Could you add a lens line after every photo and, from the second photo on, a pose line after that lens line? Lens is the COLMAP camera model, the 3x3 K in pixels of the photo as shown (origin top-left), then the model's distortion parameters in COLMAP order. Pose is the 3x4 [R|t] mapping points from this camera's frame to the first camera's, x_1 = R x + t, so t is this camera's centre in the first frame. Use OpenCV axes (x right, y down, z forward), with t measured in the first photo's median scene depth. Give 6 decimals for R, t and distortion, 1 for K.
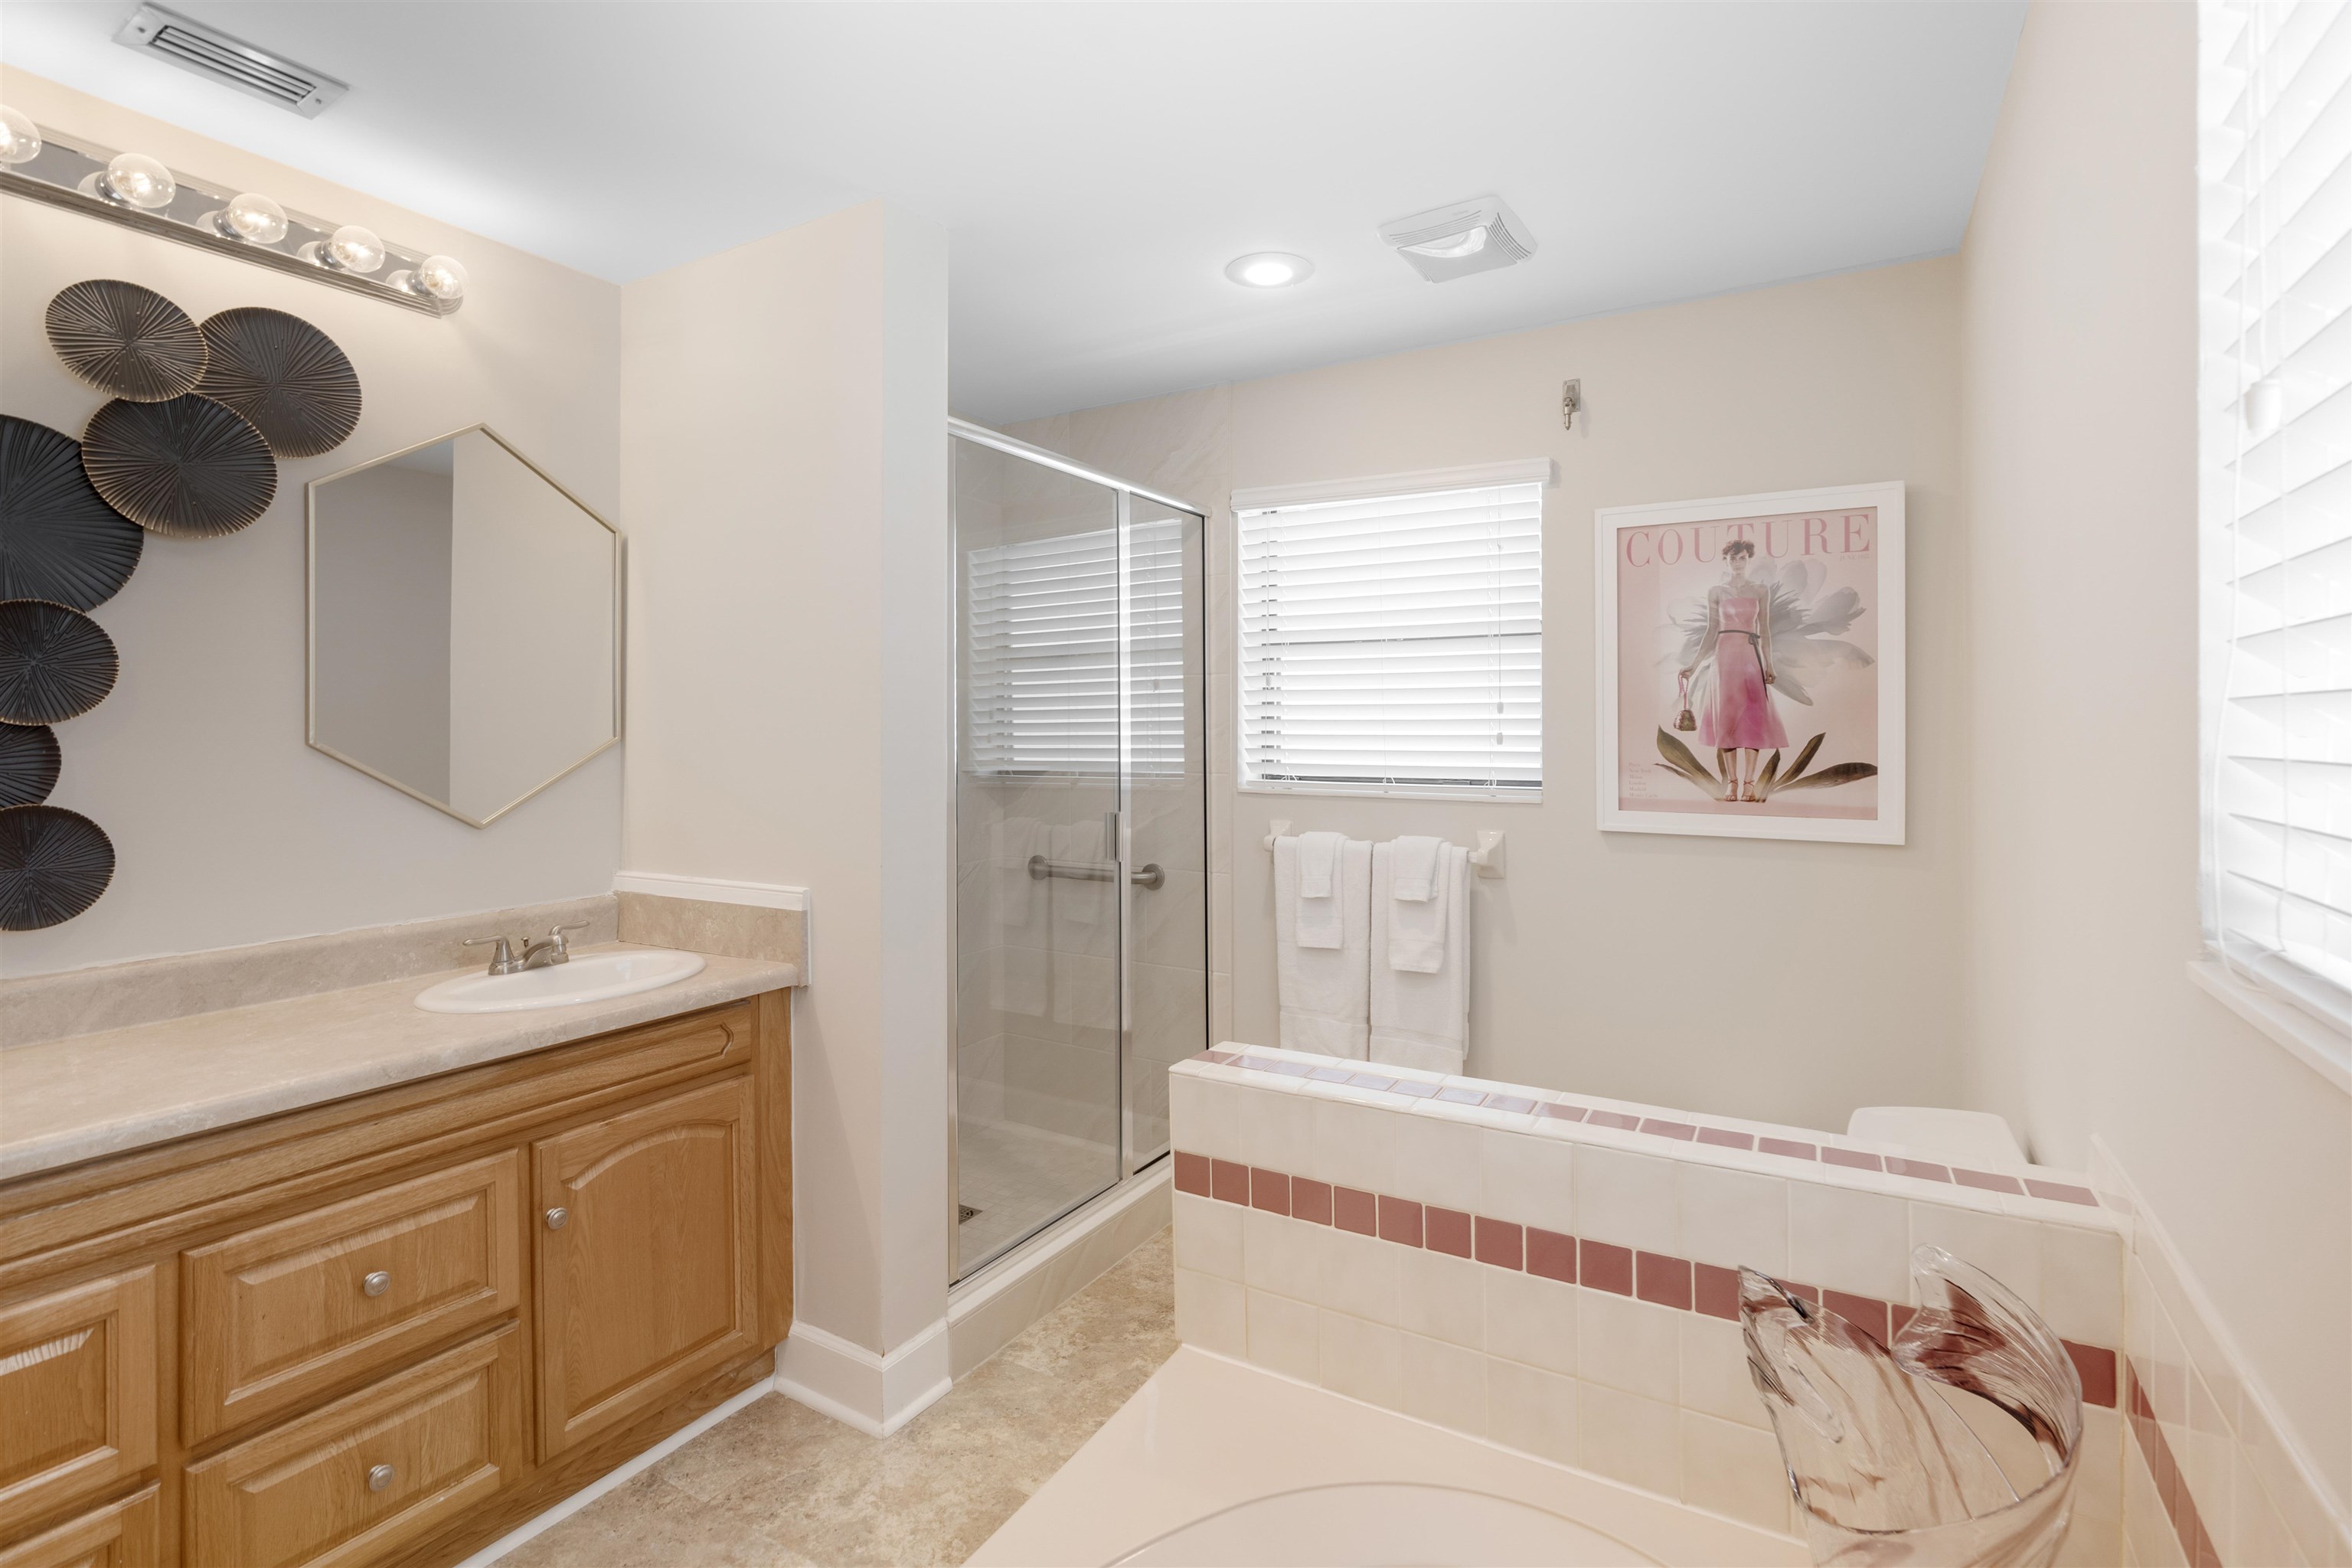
lens RADIAL K [[1083.8, 0, 1149.2], [0, 1083.8, 730.4], [0, 0, 1]] dist [-0.007485, 0.002599]
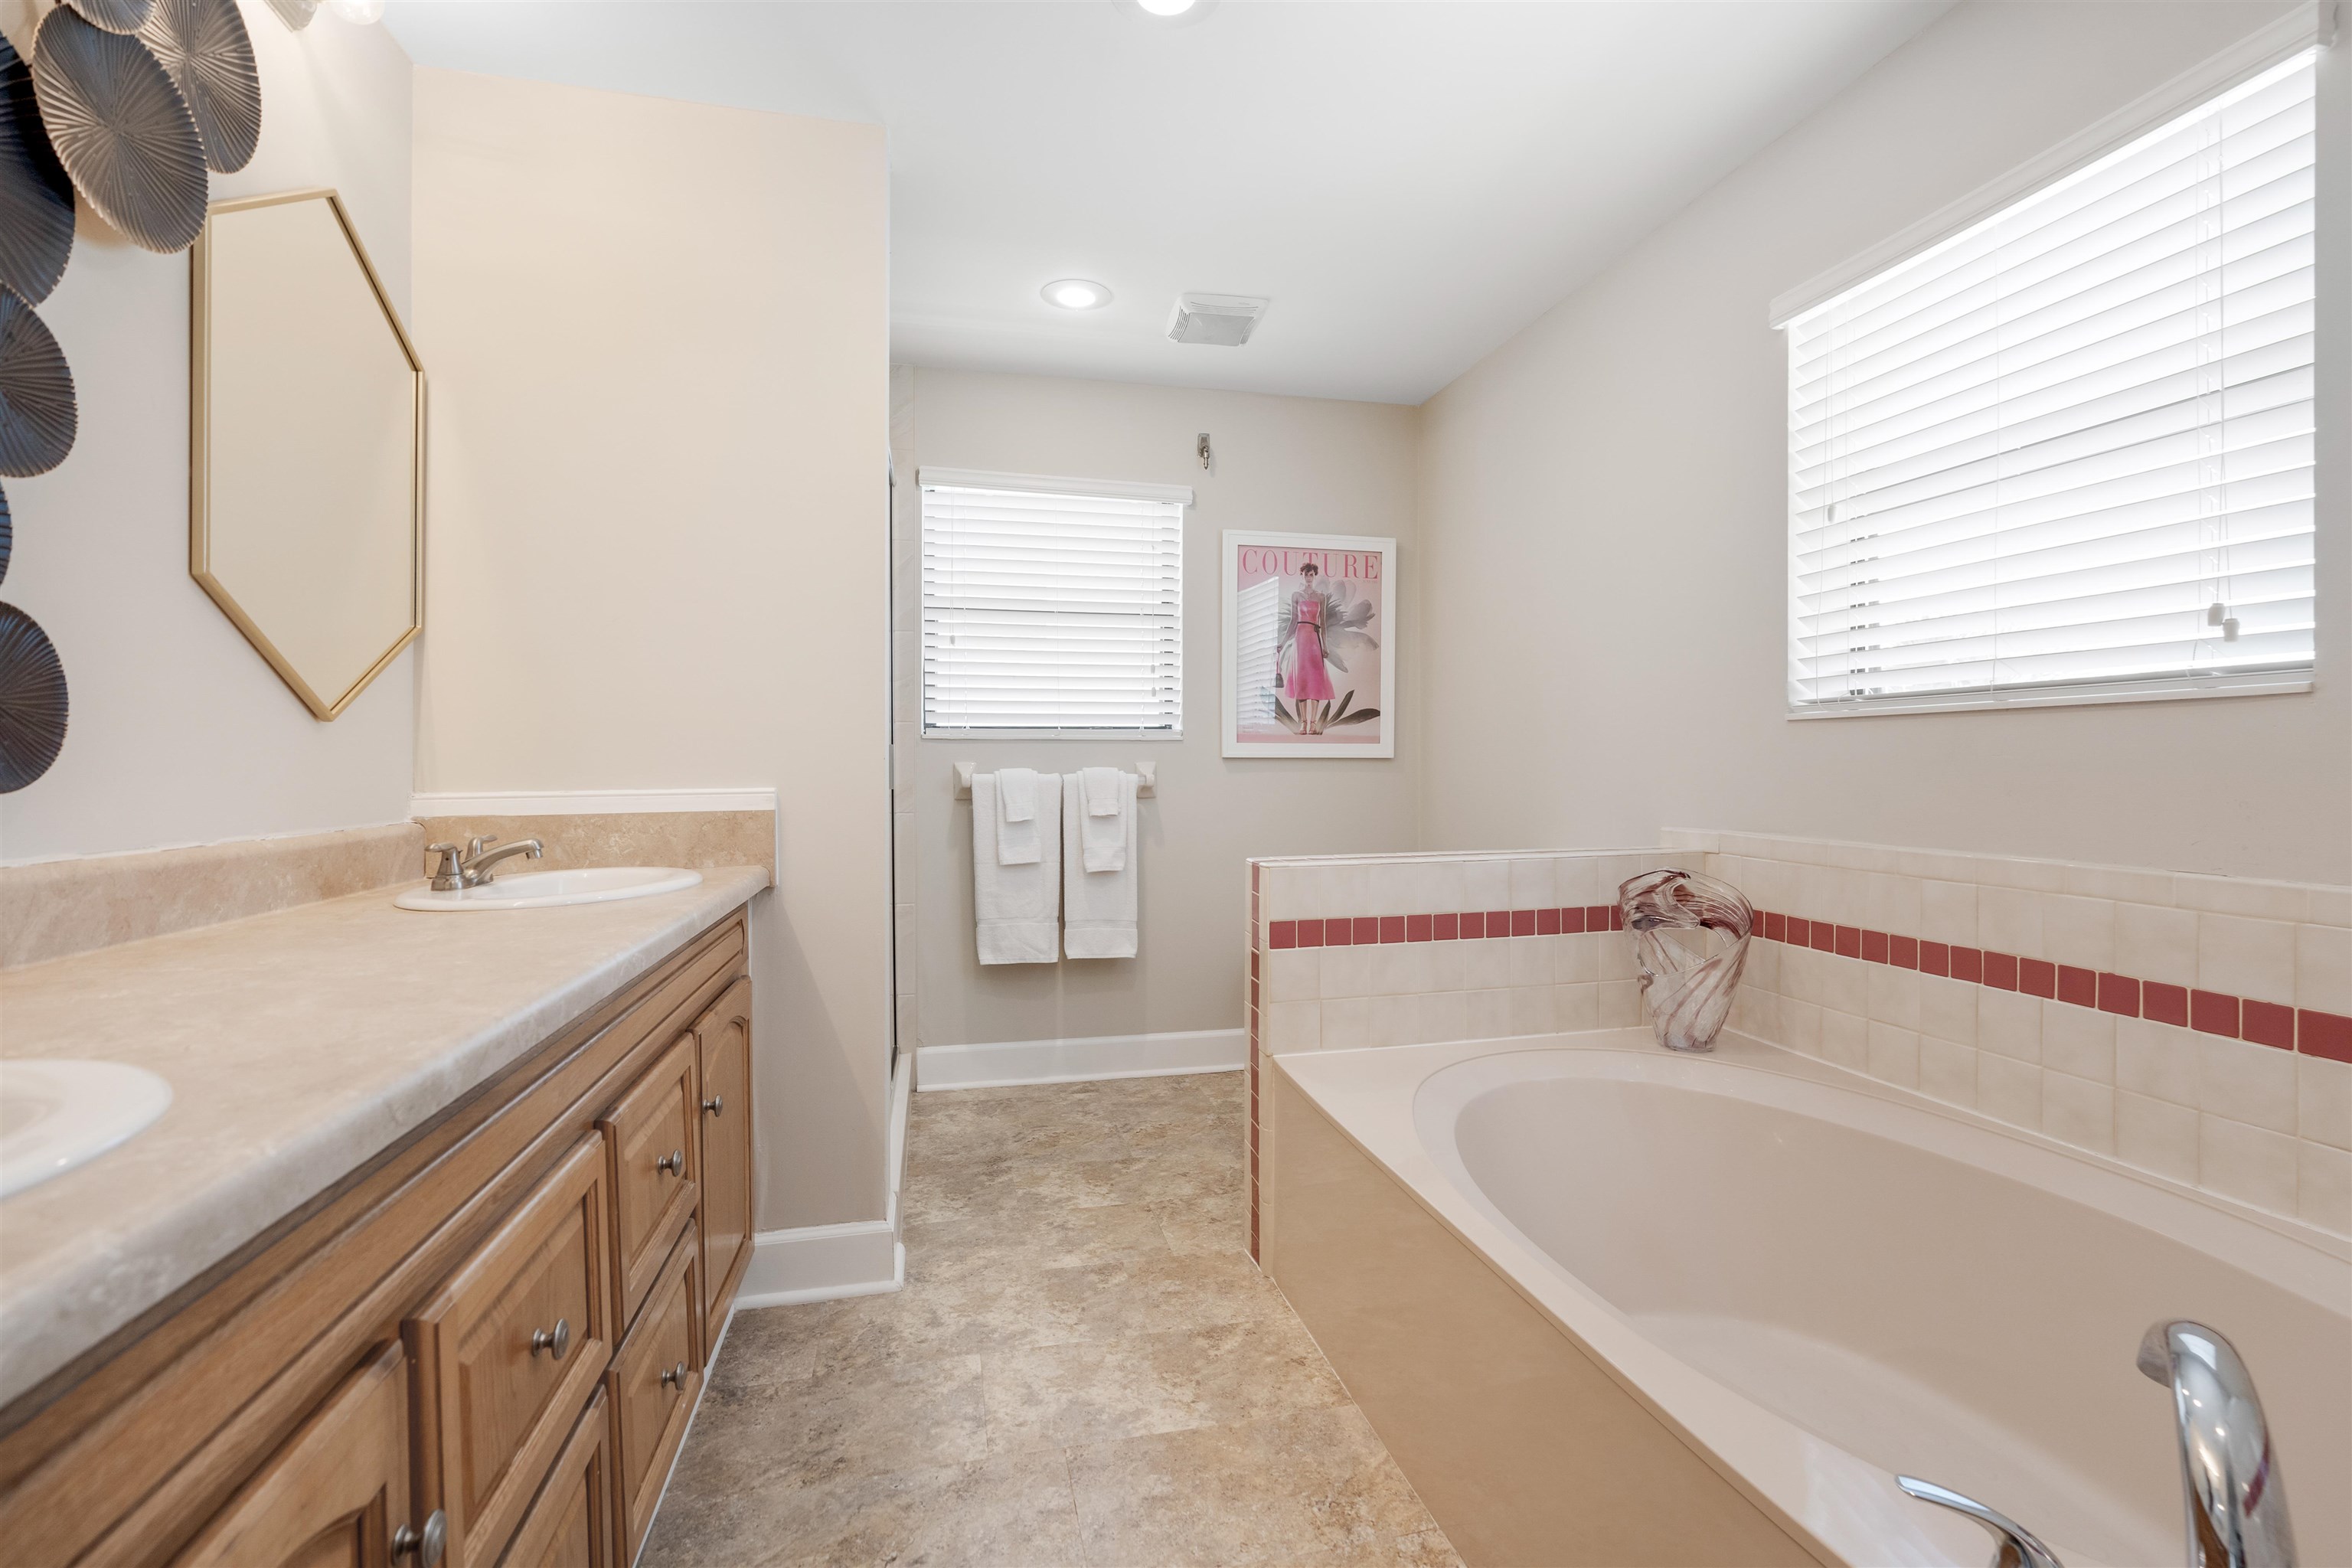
lens RADIAL K [[1083.8, 0, 1165.8], [0, 1083.8, 783.8], [0, 0, 1]] dist [-0.007485, 0.002599]
pose [[0.716284, -0.008770, 0.697754, -0.681150], [-0.000266, 0.999918, 0.012841, 0.118238], [-0.697809, -0.009383, 0.716223, 0.044601]]
